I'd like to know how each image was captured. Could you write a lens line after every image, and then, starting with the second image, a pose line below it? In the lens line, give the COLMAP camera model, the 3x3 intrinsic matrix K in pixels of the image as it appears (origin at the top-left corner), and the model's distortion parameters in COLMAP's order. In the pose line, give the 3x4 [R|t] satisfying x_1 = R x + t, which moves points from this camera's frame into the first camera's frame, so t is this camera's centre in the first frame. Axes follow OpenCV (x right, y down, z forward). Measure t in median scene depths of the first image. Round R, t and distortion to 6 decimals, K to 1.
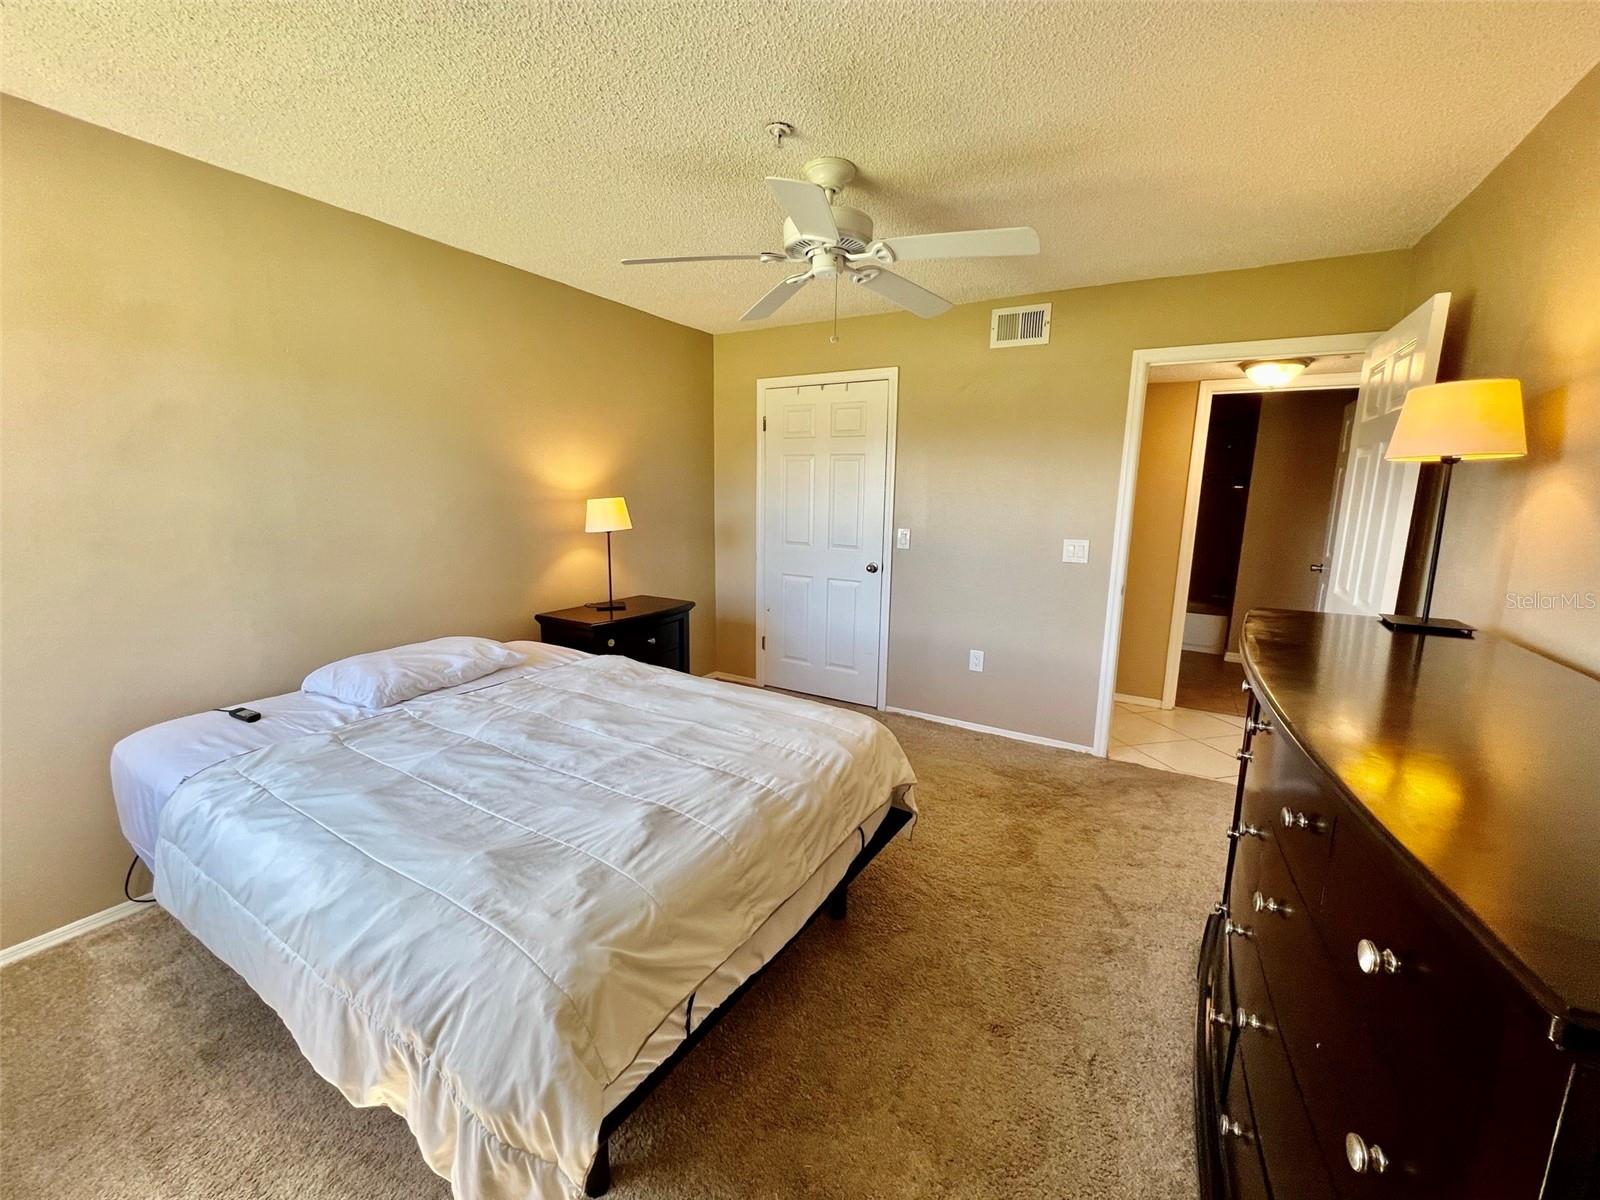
lens RADIAL K [[651.2, 0, 791.9], [0, 651.2, 597.3], [0, 0, 1]] dist [-0.003834, -0.000173]
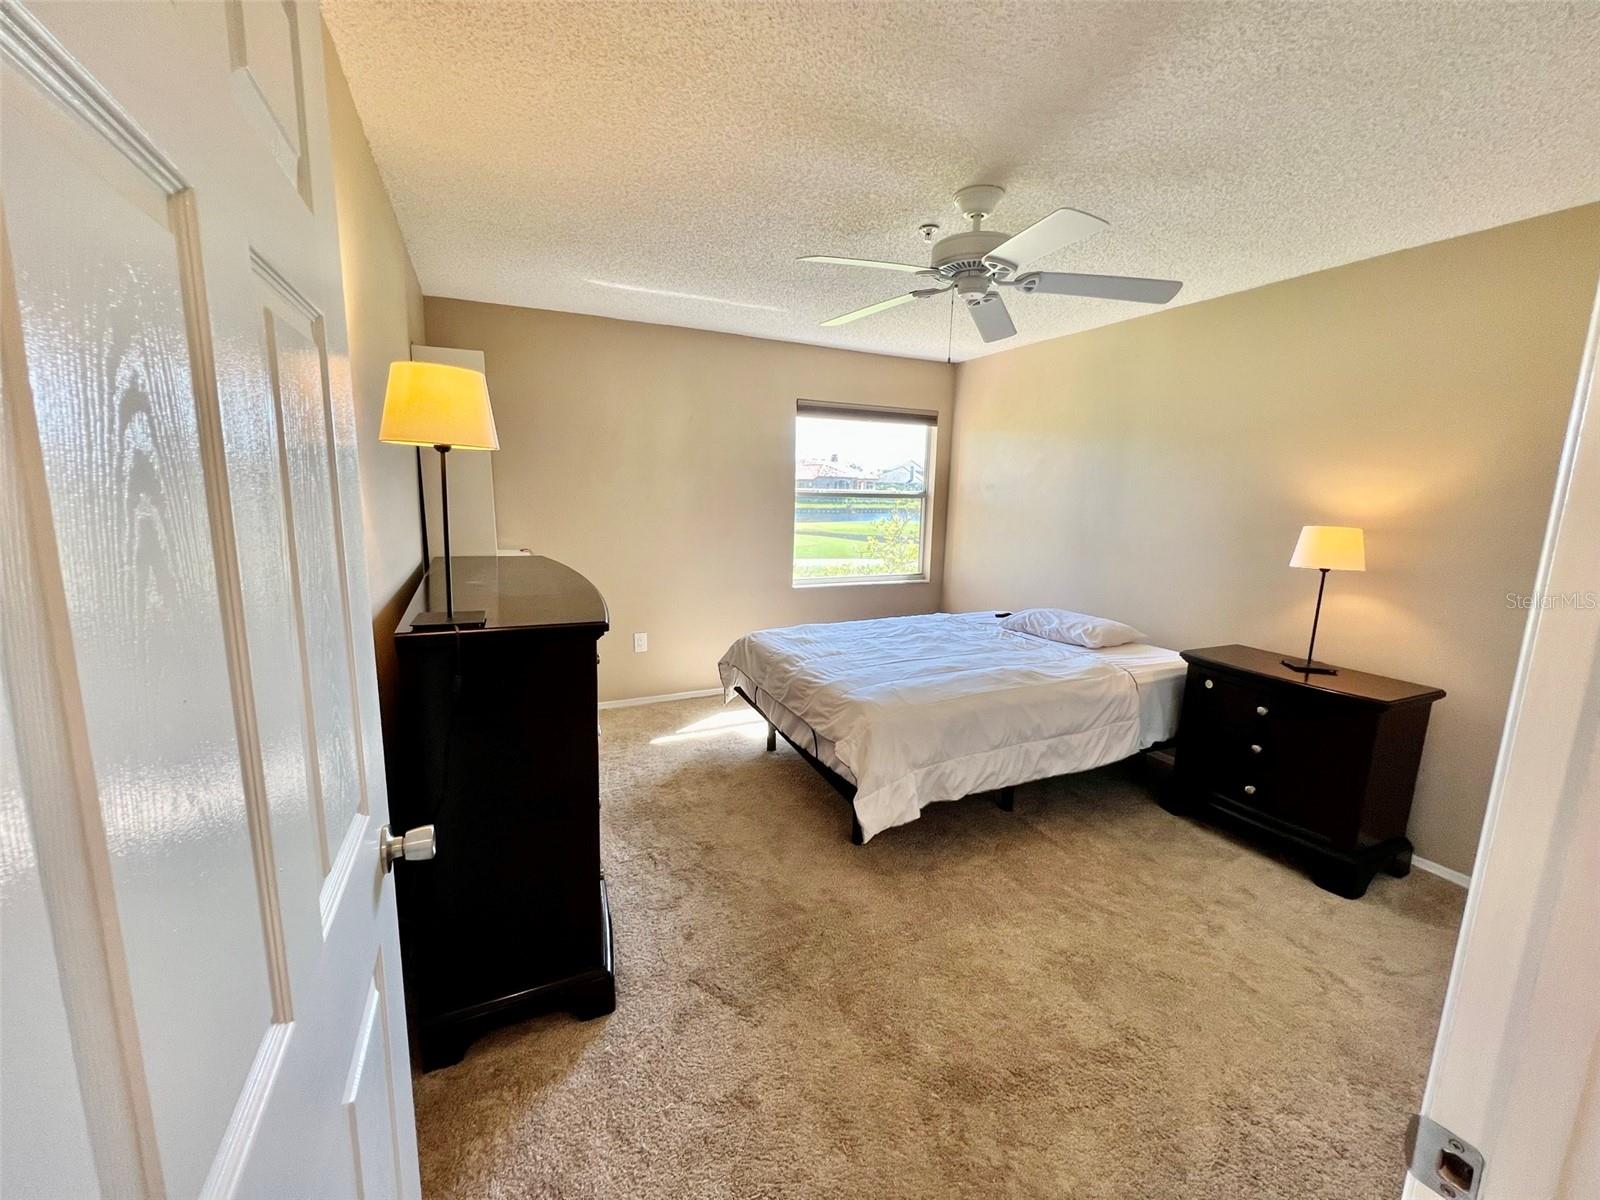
lens RADIAL K [[627.7, 0, 808.6], [0, 627.7, 596.1], [0, 0, 1]] dist [-0.003352, -0.000324]
pose [[-0.540059, 0.106937, -0.834806, 1.051976], [-0.178037, 0.954932, 0.237502, -0.220206], [0.822581, 0.276892, -0.496681, 1.365644]]
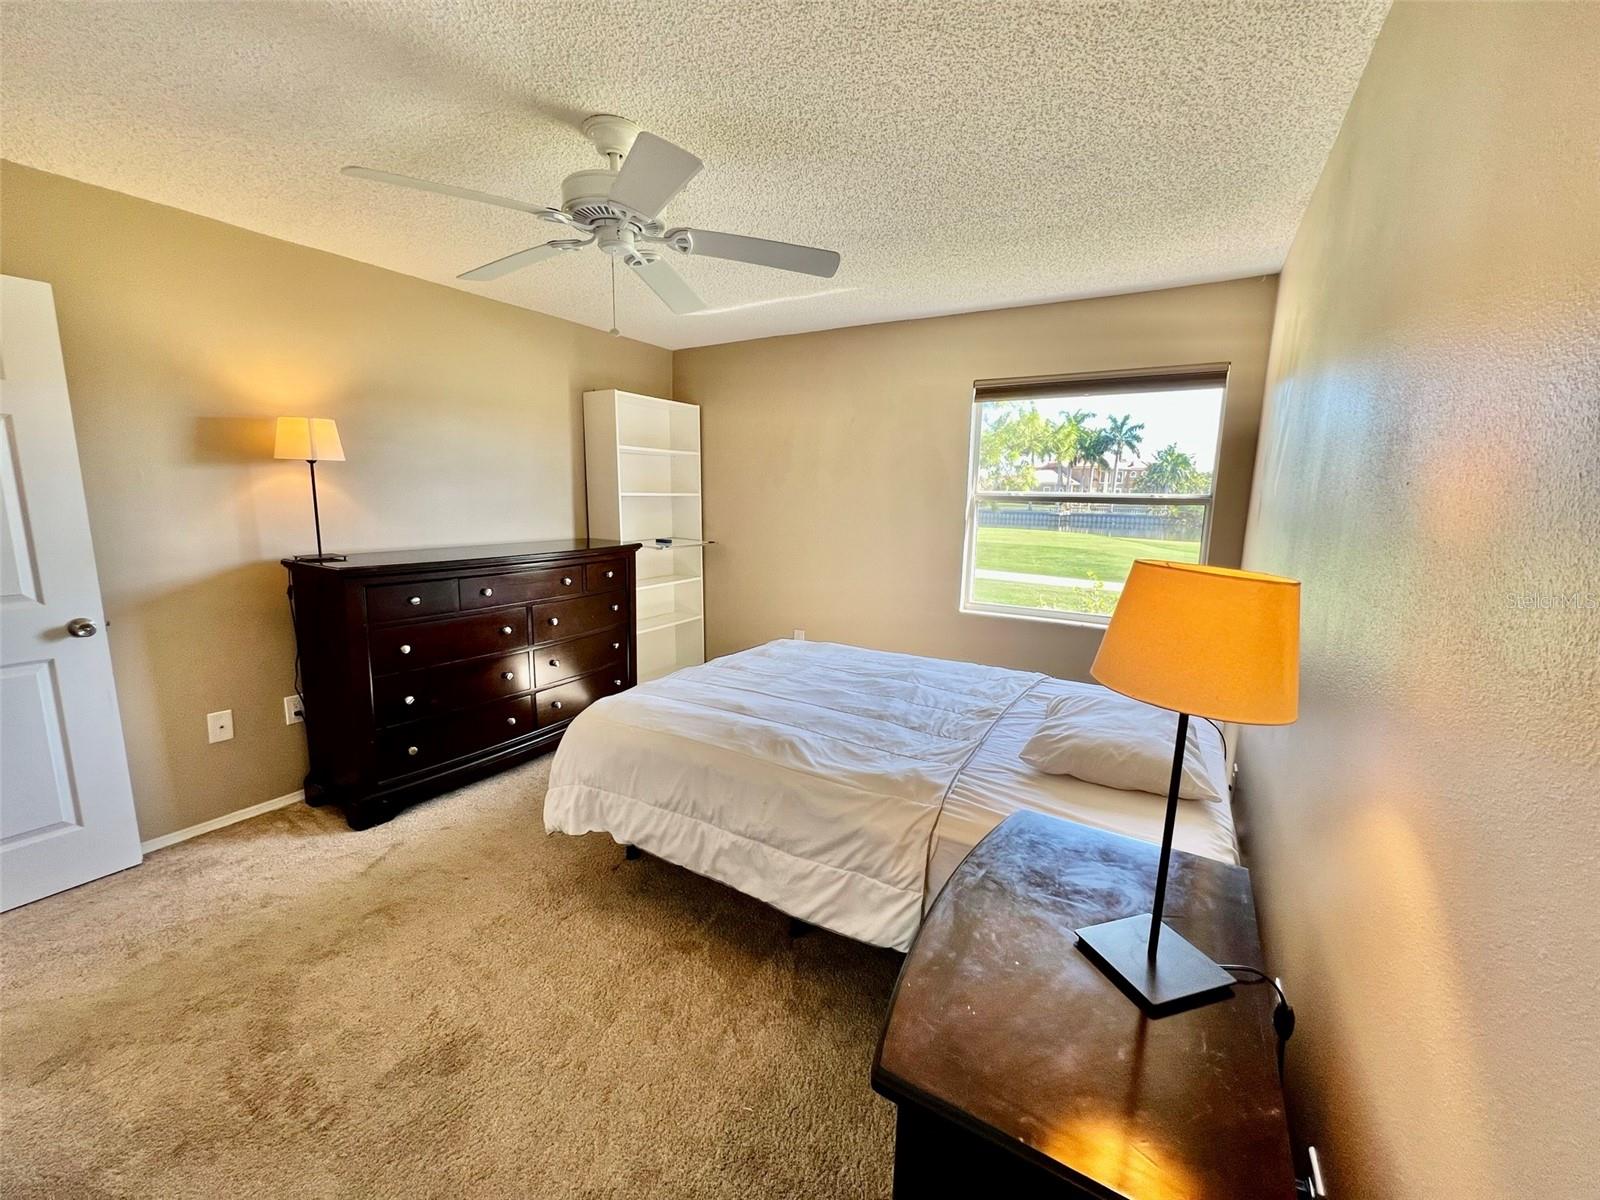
lens RADIAL K [[651.2, 0, 802.8], [0, 651.2, 591.9], [0, 0, 1]] dist [-0.003834, -0.000173]
pose [[-0.999110, -0.037706, -0.018895, -0.189956], [-0.041773, 0.946453, 0.320127, -0.340063], [0.005812, 0.320631, -0.947186, 1.924445]]
